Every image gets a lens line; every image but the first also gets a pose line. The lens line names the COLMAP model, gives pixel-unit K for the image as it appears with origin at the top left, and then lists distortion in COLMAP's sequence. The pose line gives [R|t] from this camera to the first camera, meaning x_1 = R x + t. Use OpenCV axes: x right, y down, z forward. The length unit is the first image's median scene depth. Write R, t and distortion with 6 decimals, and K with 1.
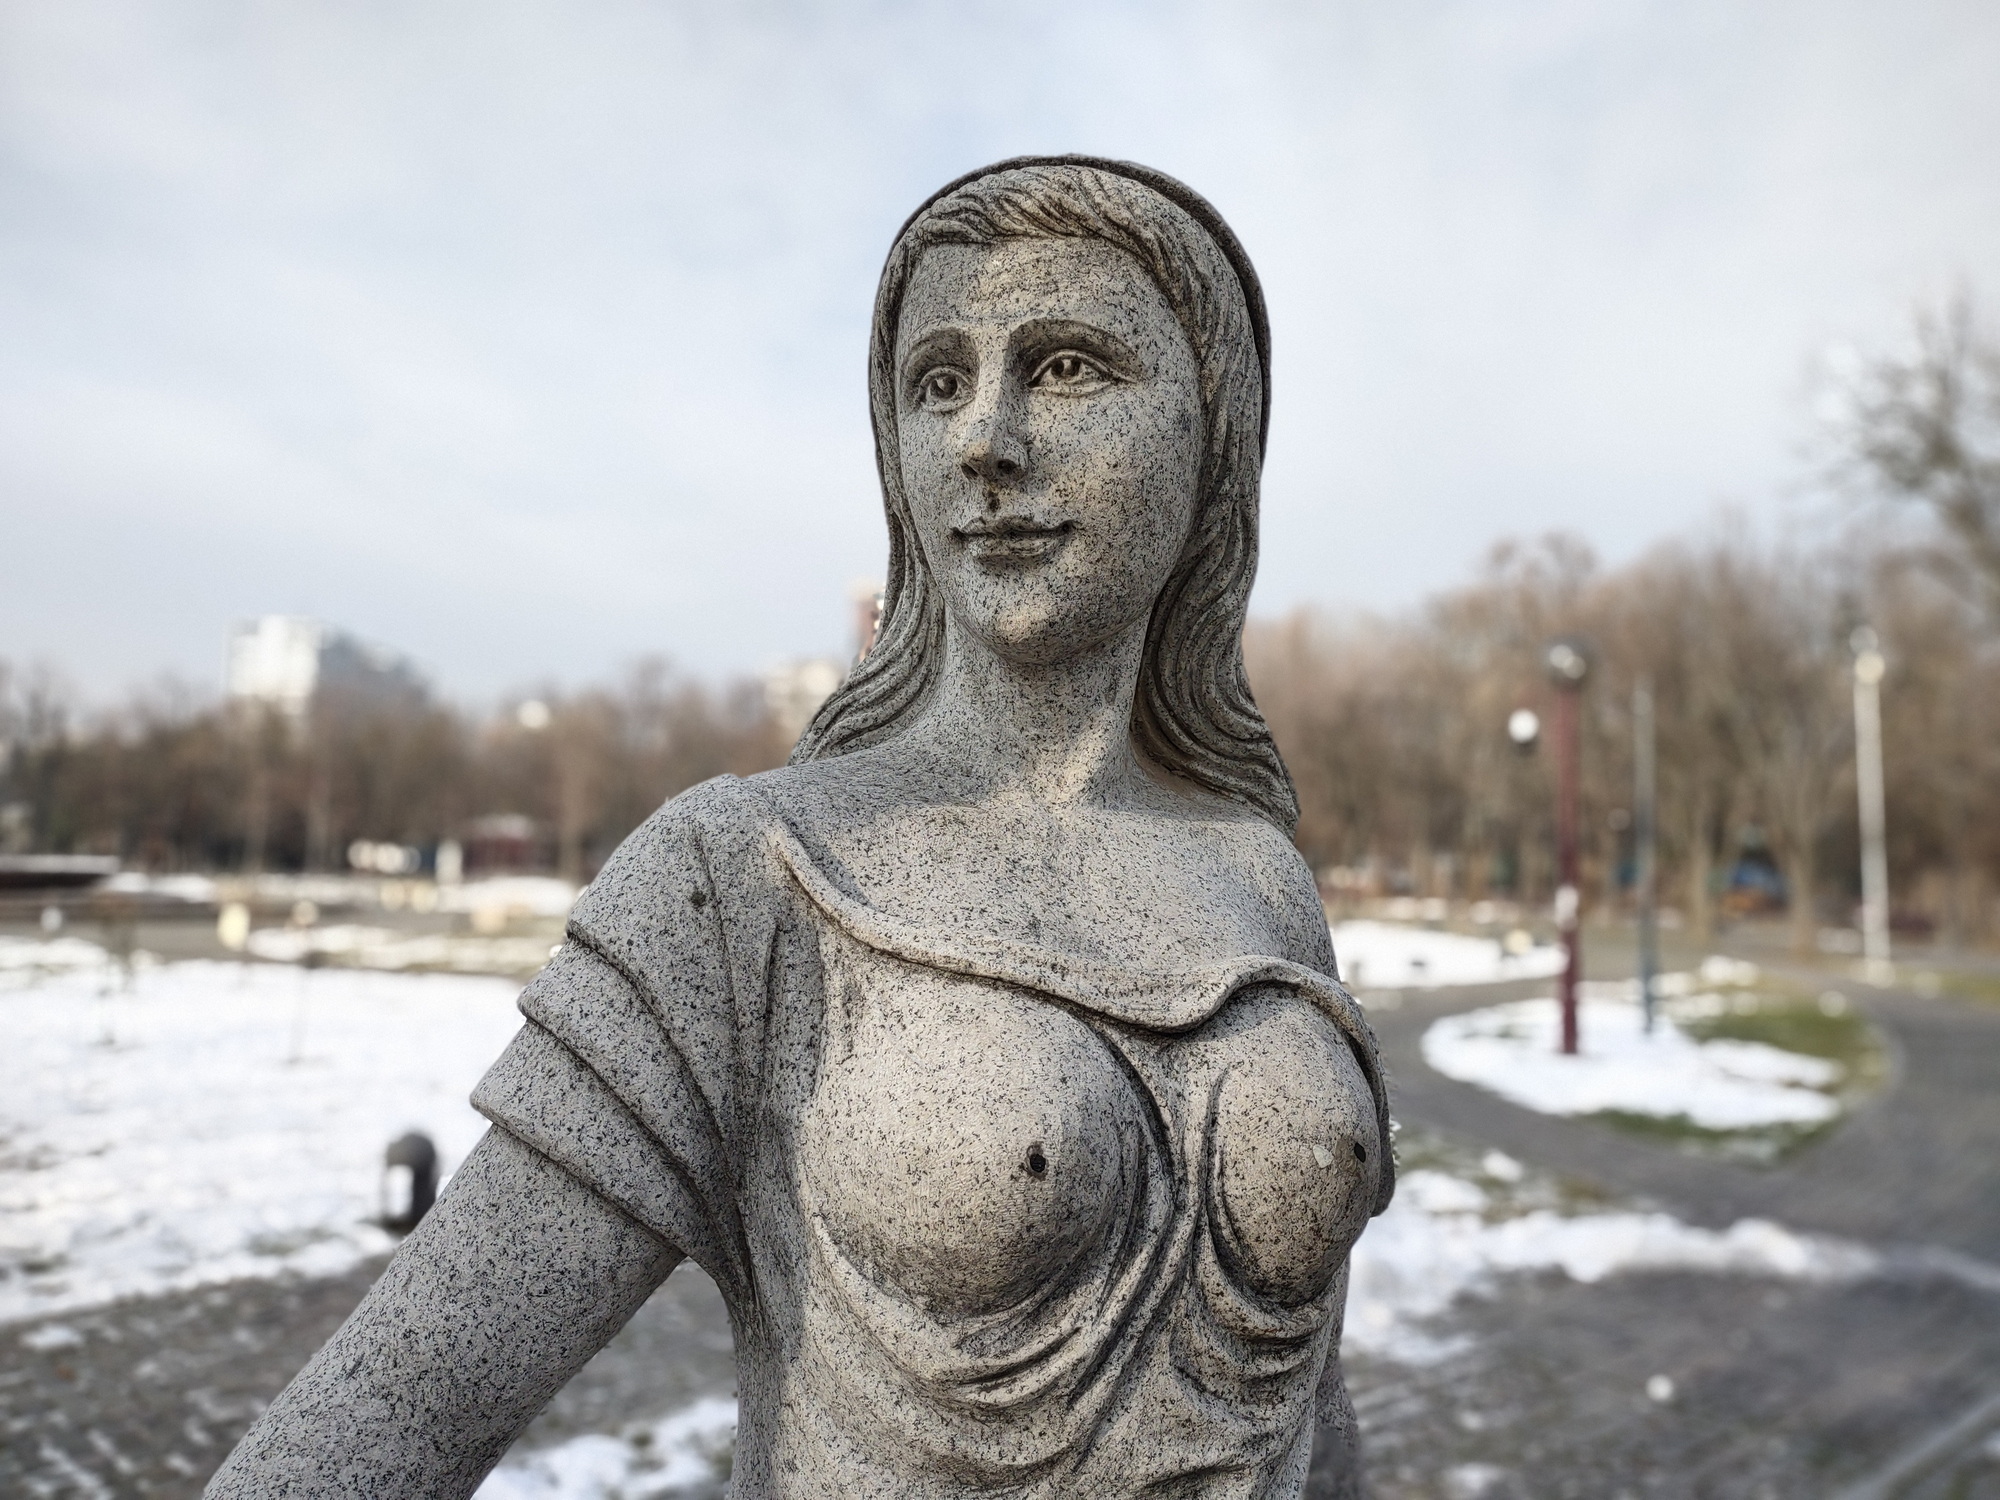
lens RADIAL K [[1471.3, 0, 1000.0], [0, 1471.3, 750.0], [0, 0, 1]] dist [0.136670, -0.243378]
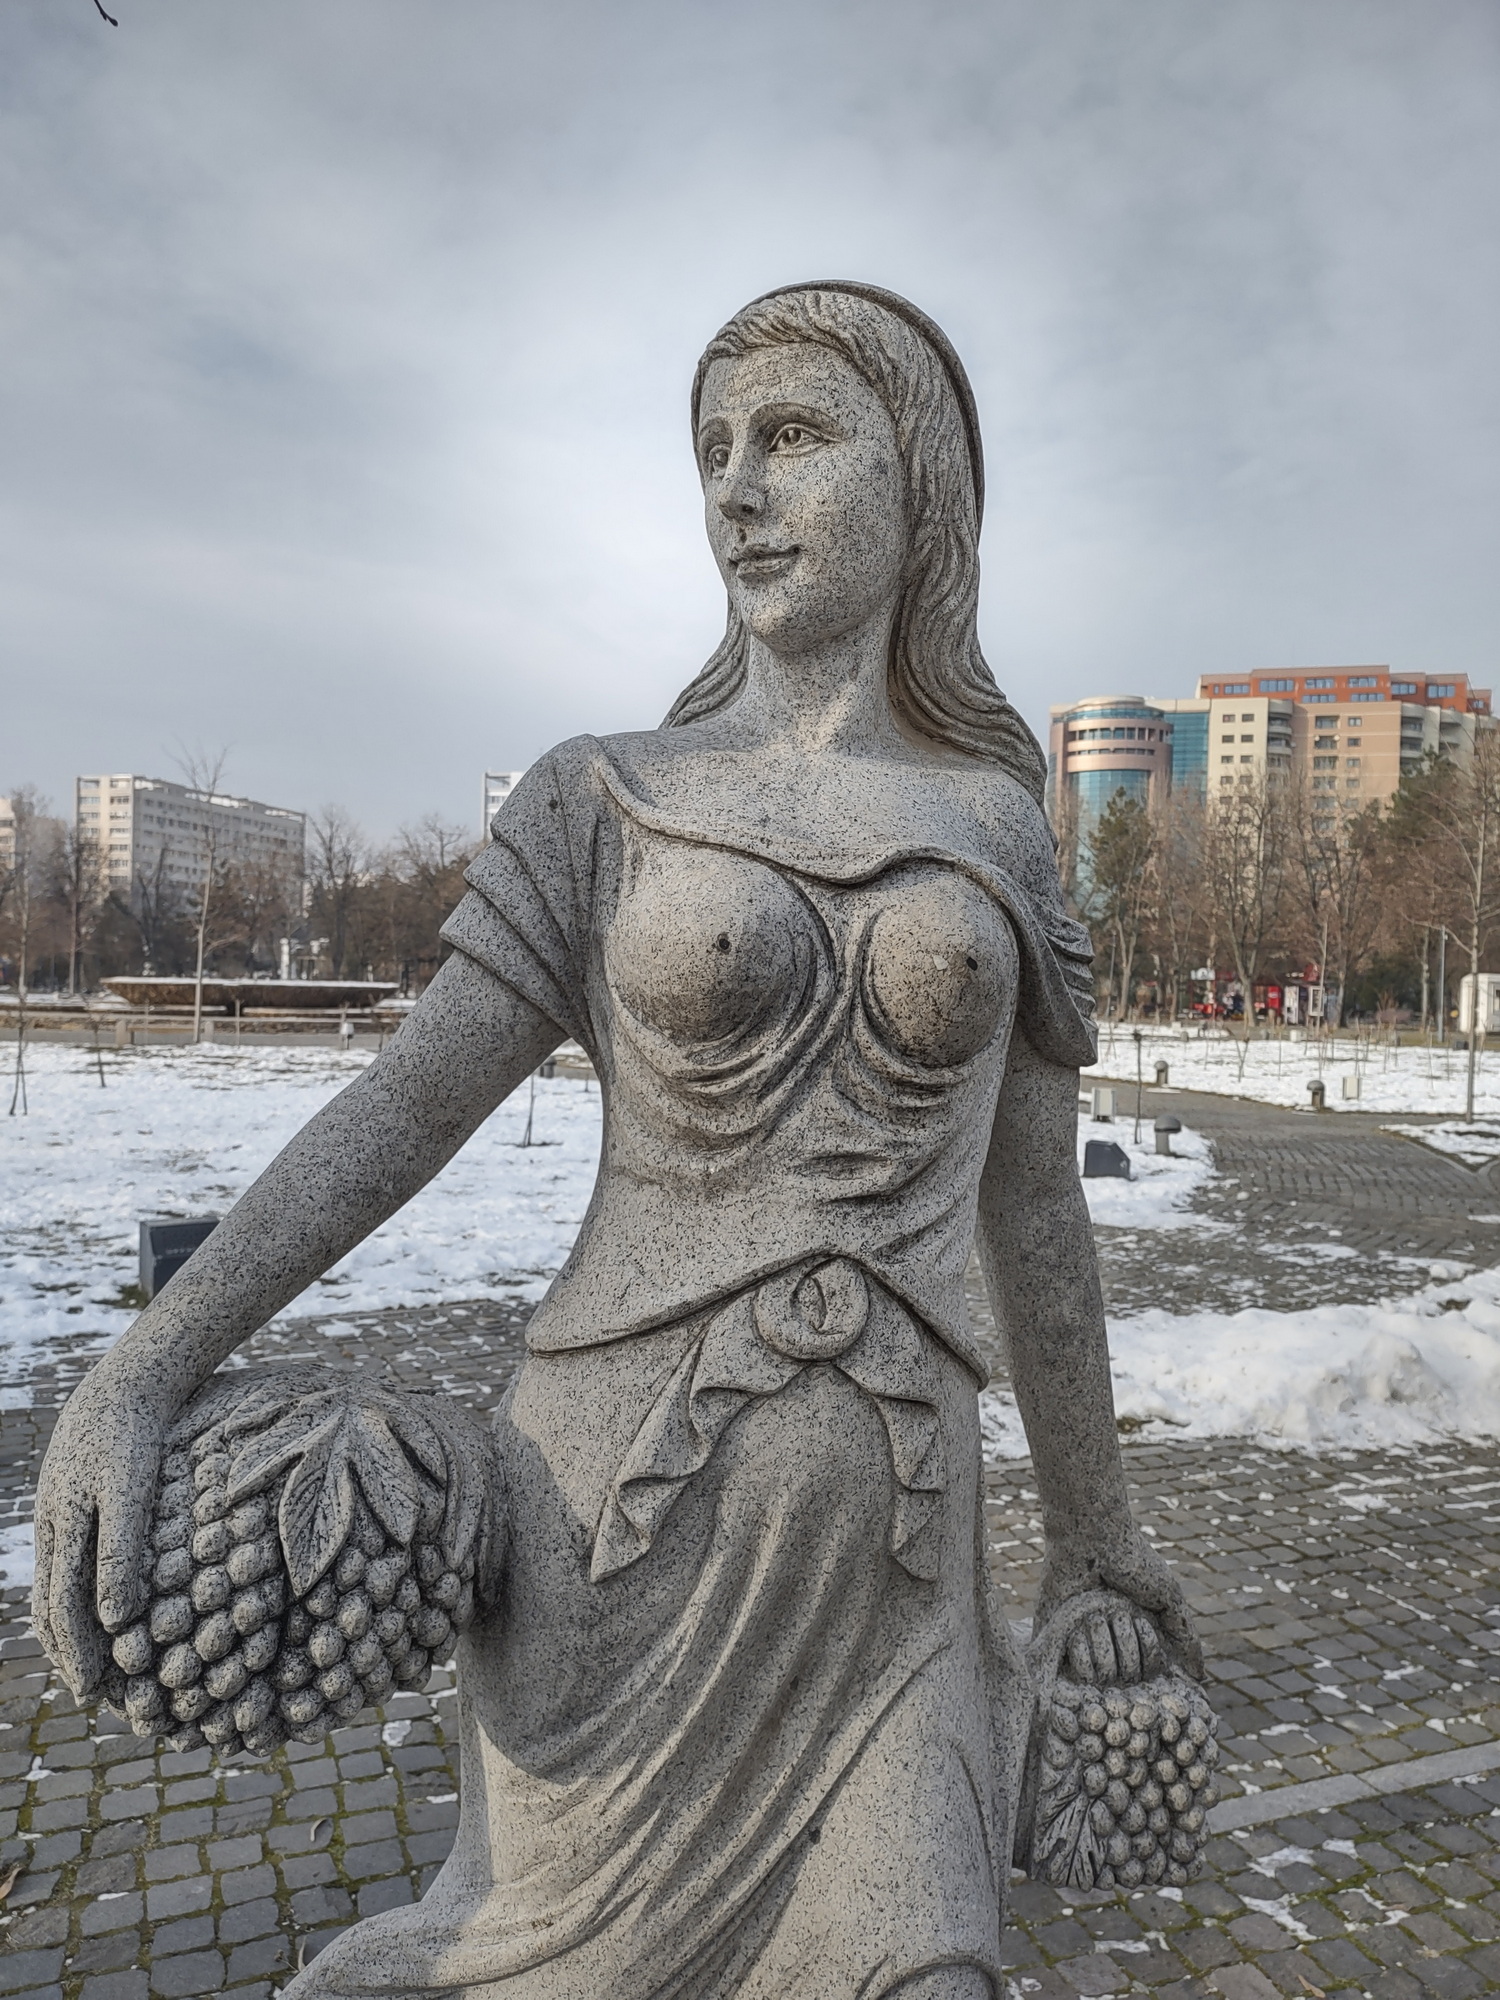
lens RADIAL K [[1471.3, 0, 750.0], [0, 1471.3, 1000.0], [0, 0, 1]] dist [0.136670, -0.243378]
pose [[0.954323, 0.005844, -0.298719, 0.474833], [0.017797, 0.996922, 0.076359, 0.191671], [0.298245, -0.078187, 0.951282, -0.473918]]
